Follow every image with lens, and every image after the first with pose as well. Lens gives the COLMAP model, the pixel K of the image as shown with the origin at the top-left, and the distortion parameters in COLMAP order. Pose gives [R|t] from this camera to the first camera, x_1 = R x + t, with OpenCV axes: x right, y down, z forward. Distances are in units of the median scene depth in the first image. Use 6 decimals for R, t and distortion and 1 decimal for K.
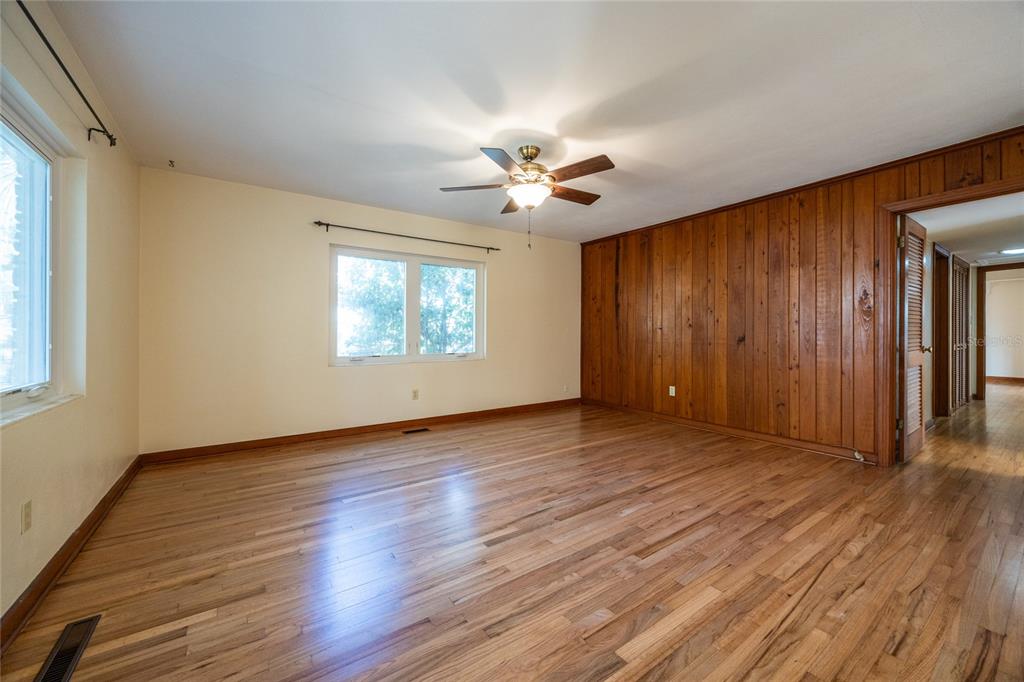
lens RADIAL K [[390.1, 0, 513.7], [0, 390.1, 336.3], [0, 0, 1]] dist [-0.001484, 0.000068]
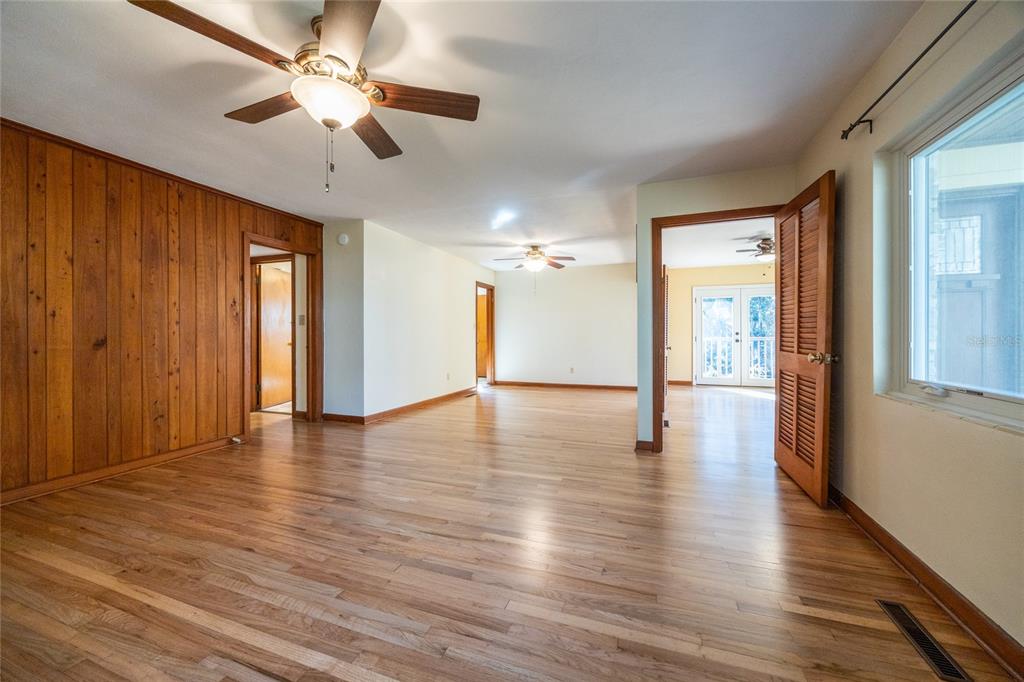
lens RADIAL K [[390.1, 0, 513.7], [0, 390.1, 336.3], [0, 0, 1]] dist [-0.001484, 0.000068]
pose [[-0.577858, 0.002149, 0.816135, -0.525732], [0.007060, 0.999972, 0.002365, -0.000299], [-0.816107, 0.007129, -0.577857, 0.950861]]
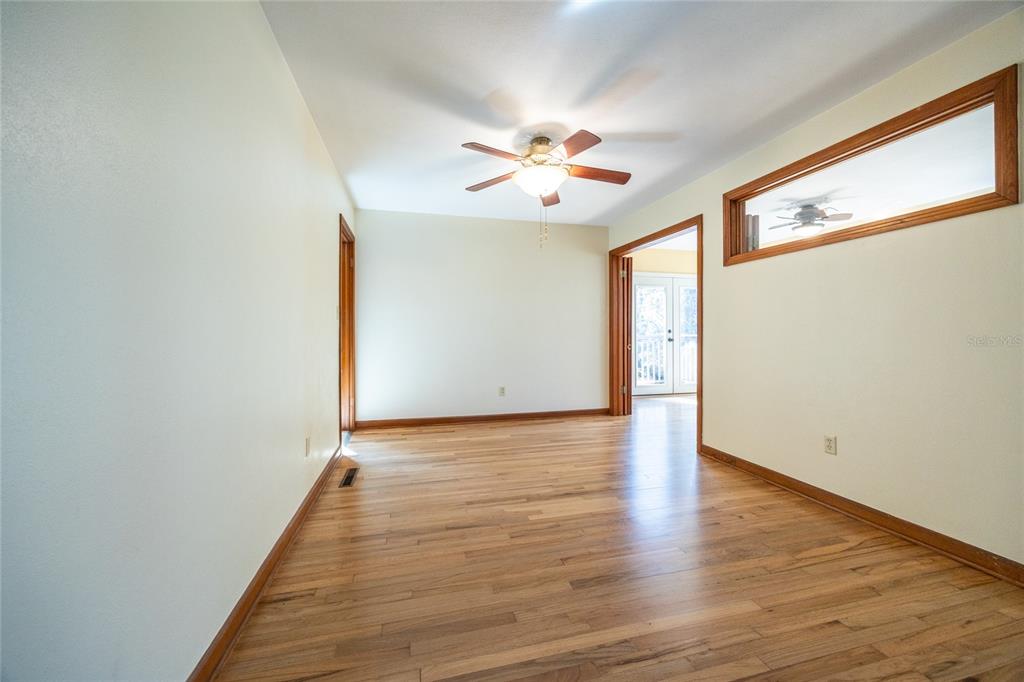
lens RADIAL K [[393.7, 0, 514.2], [0, 393.7, 332.4], [0, 0, 1]] dist [-0.002733, -0.000012]
pose [[-0.940562, 0.001614, 0.339619, 0.631276], [0.002632, 0.999993, 0.002536, -0.002194], [-0.339612, 0.003279, -0.940560, 0.637951]]
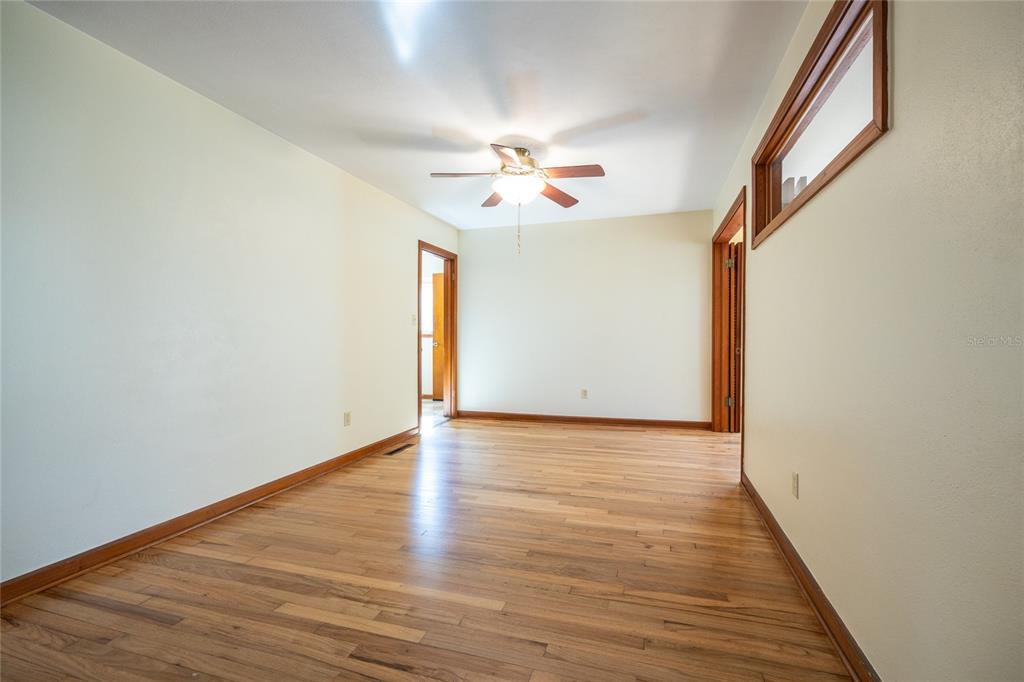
lens RADIAL K [[411.9, 0, 543.5], [0, 411.9, 340.8], [0, 0, 1]] dist [-0.002283, -0.000025]
pose [[-0.646579, -0.005384, 0.762828, 0.140353], [0.010947, 0.999807, 0.016335, -0.002413], [-0.762768, 0.018912, -0.646395, 0.390767]]
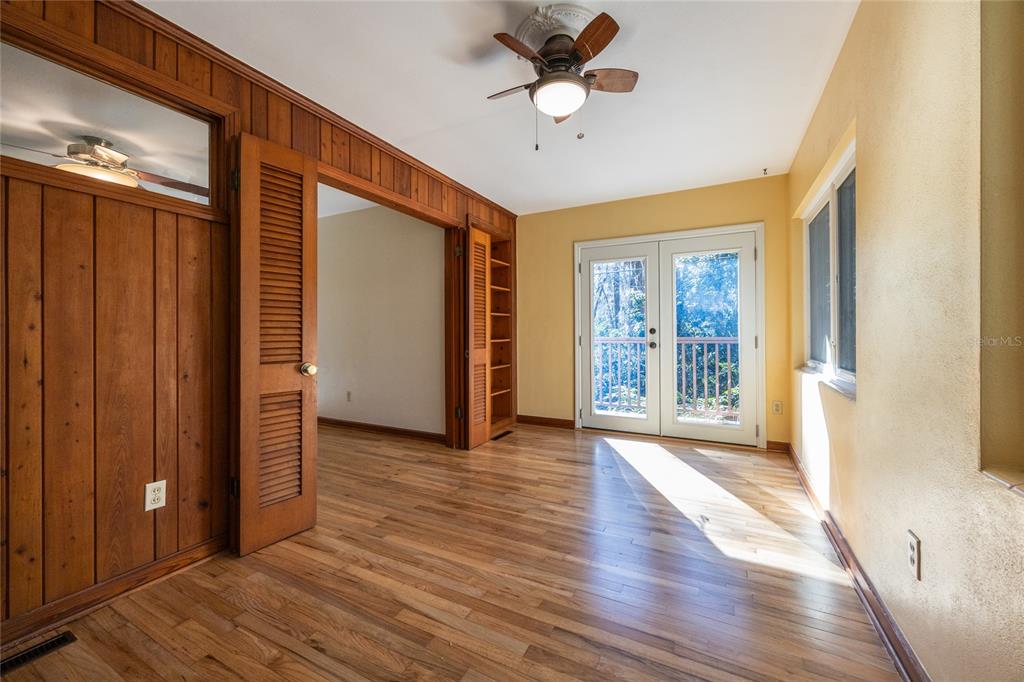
lens RADIAL K [[393.7, 0, 514.2], [0, 393.7, 332.4], [0, 0, 1]] dist [-0.002733, -0.000012]
pose [[-0.468141, 0.003101, 0.883649, -0.250845], [0.005677, 0.999984, -0.000501, 0.001806], [-0.883636, 0.004782, -0.468151, -0.521380]]
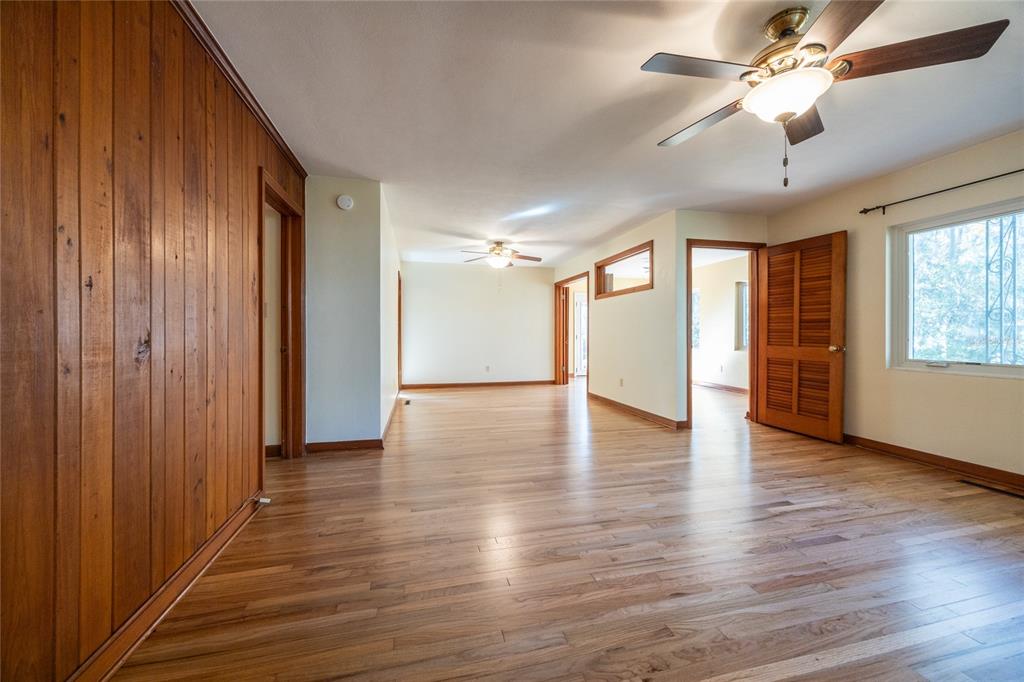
lens RADIAL K [[393.7, 0, 514.2], [0, 393.7, 332.4], [0, 0, 1]] dist [-0.002733, -0.000012]
pose [[-0.935069, 0.002806, 0.354453, 0.179430], [0.003206, 0.999995, 0.000541, -0.004852], [-0.354450, 0.001643, -0.935074, 1.449036]]
